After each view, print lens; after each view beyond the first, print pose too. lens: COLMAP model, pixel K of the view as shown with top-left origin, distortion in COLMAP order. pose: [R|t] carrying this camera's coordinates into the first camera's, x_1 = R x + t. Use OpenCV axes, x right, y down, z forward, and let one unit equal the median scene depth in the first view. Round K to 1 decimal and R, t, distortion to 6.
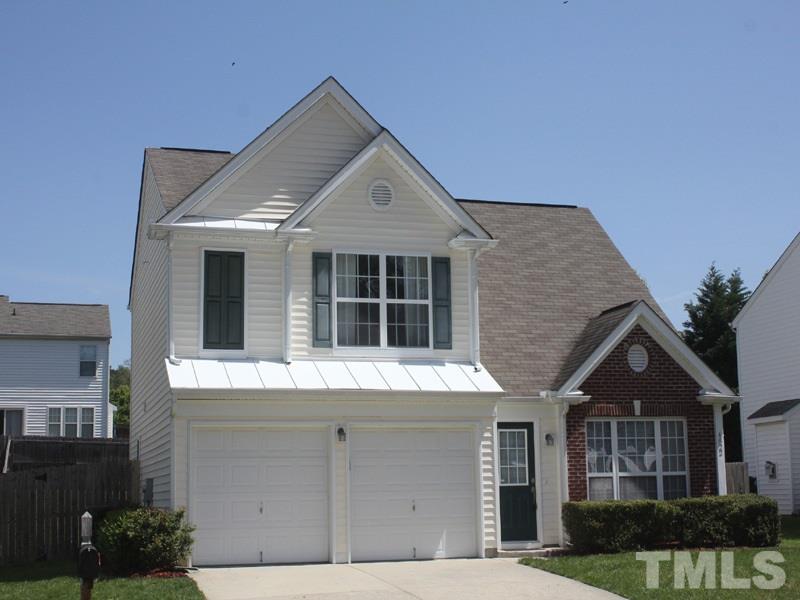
lens RADIAL K [[1149.3, 0, 400.0], [0, 1149.3, 300.9], [0, 0, 1]] dist [-0.054013, 0.000000]
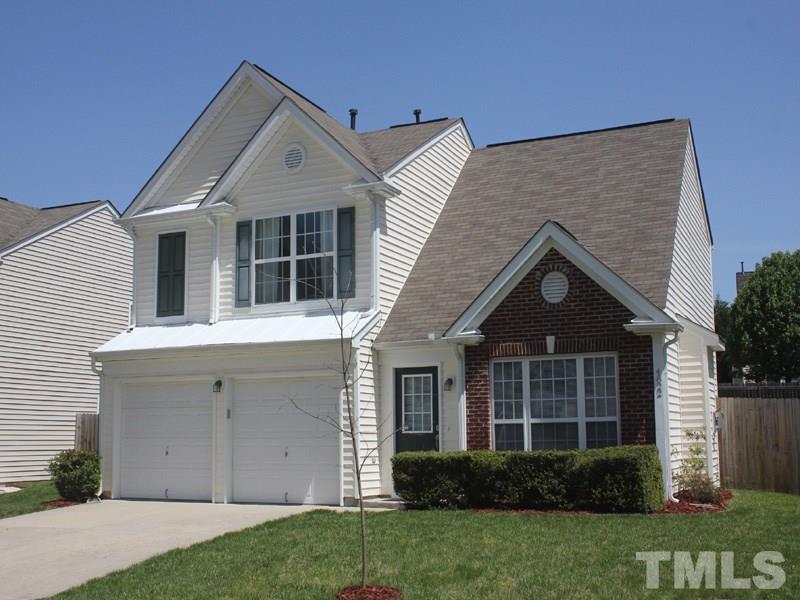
lens RADIAL K [[940.4, 0, 399.5], [0, 940.4, 300.8], [0, 0, 1]] dist [-0.124440, 0.000000]
pose [[0.753548, -0.085301, -0.651835, 0.612929], [0.108349, 0.994101, -0.004834, 0.053492], [0.648403, -0.066983, 0.758345, 0.404907]]
